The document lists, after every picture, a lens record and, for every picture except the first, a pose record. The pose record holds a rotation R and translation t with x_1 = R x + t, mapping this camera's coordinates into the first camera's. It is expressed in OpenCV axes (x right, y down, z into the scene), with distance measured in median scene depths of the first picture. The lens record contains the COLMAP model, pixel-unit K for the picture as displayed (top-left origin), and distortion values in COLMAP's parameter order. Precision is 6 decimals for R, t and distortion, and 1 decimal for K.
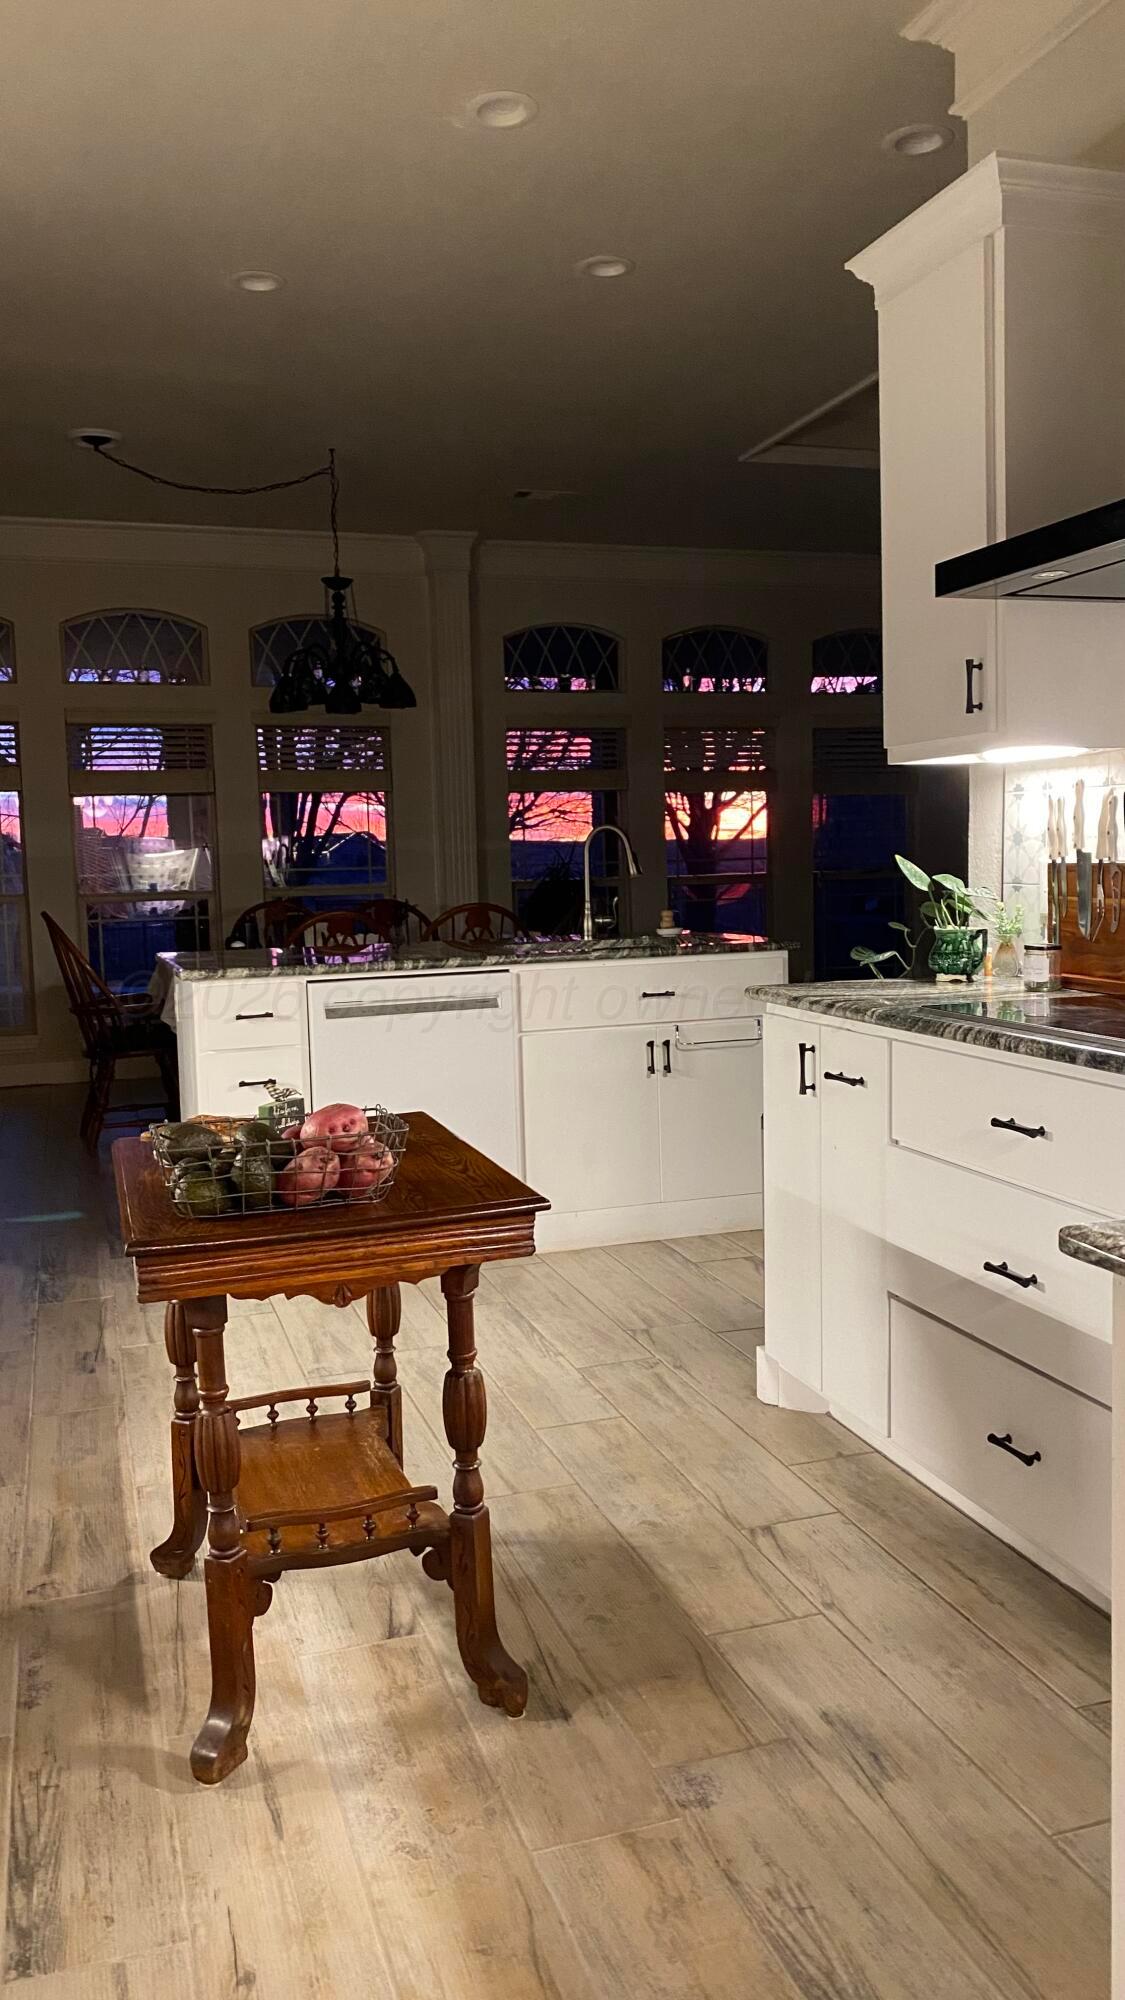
lens RADIAL K [[1595.0, 0, 566.5], [0, 1595.0, 1008.3], [0, 0, 1]] dist [0.007847, -0.017101]
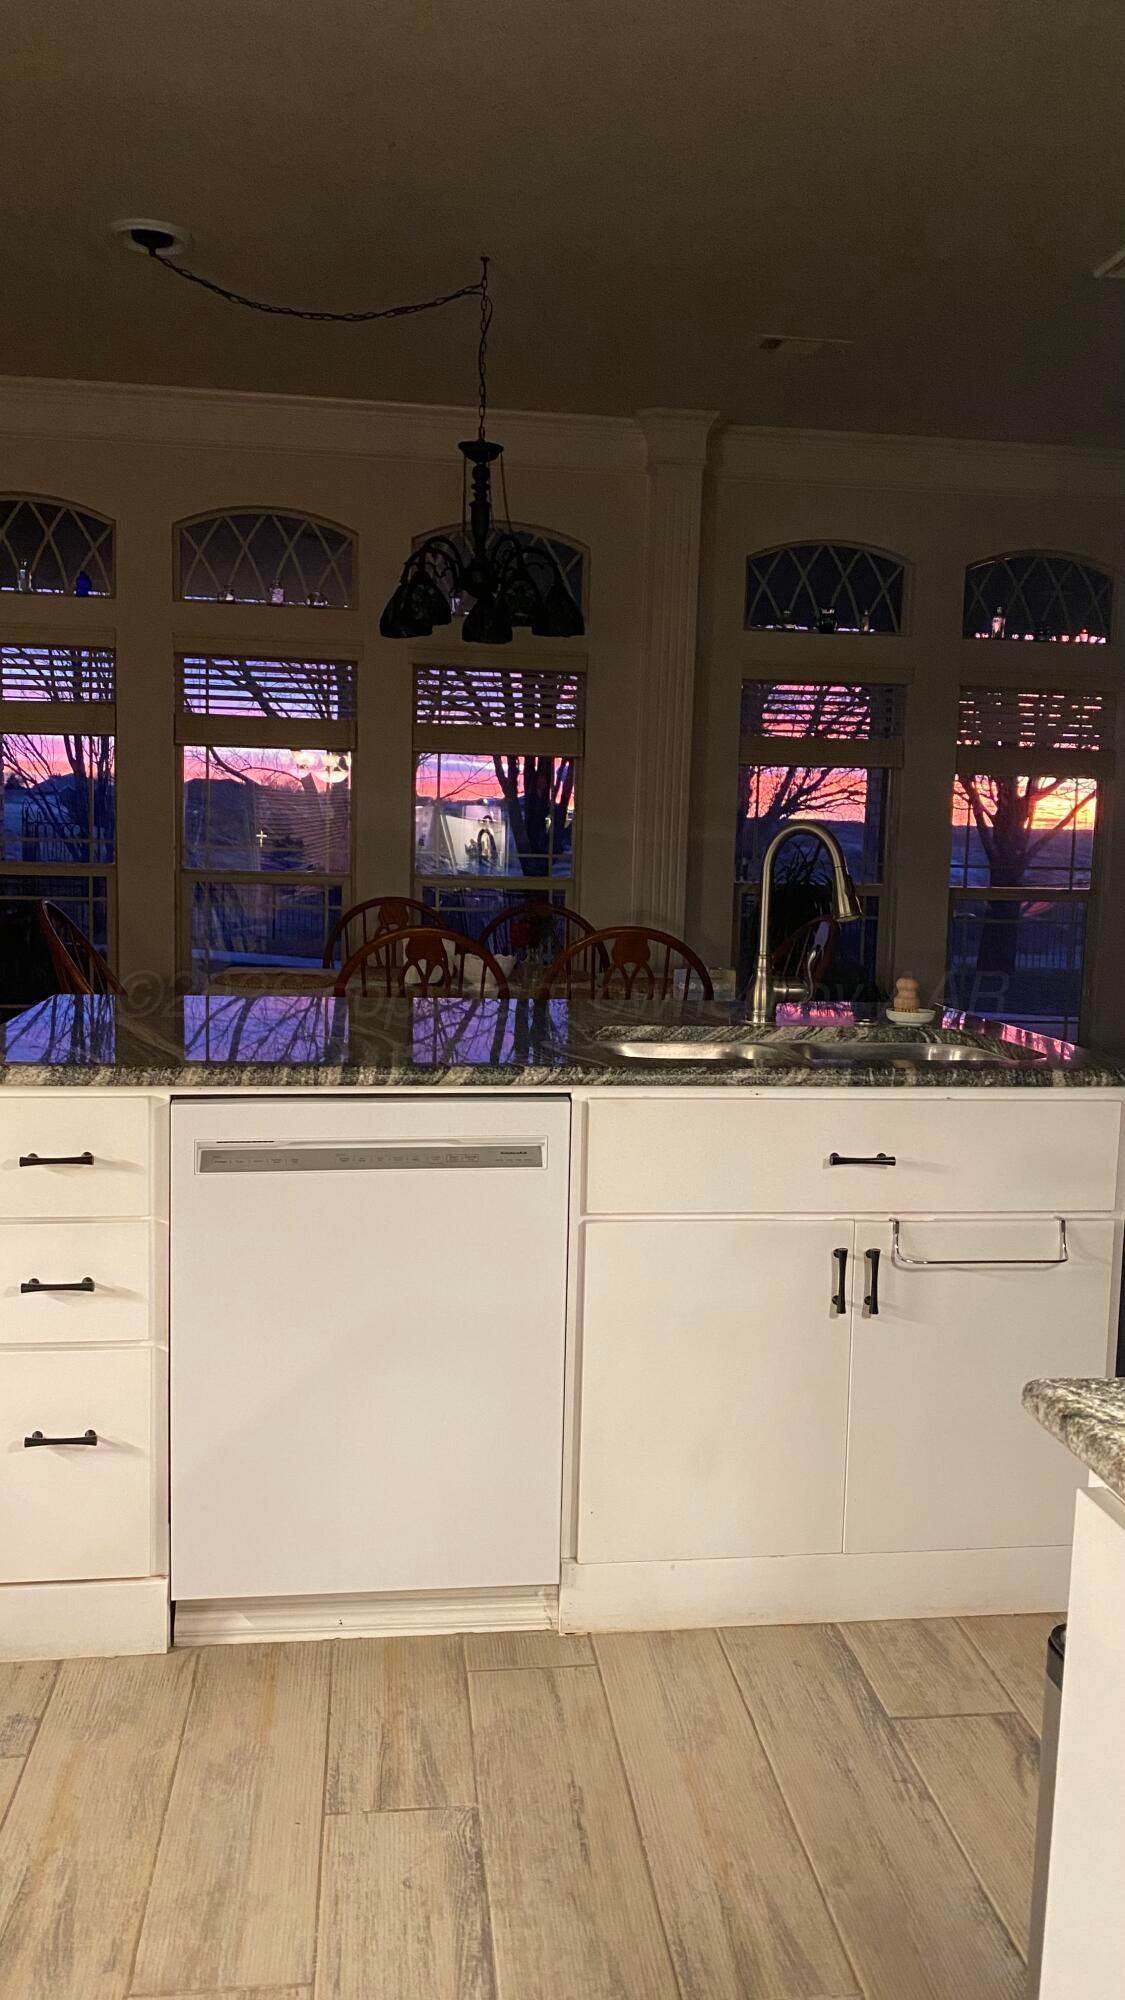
lens RADIAL K [[1595.0, 0, 557.9], [0, 1595.0, 987.4], [0, 0, 1]] dist [0.007847, -0.017101]
pose [[0.979655, 0.069367, -0.188320, 0.032713], [-0.068615, 0.997588, 0.010520, -0.037581], [0.188595, 0.002615, 0.982051, 0.286067]]
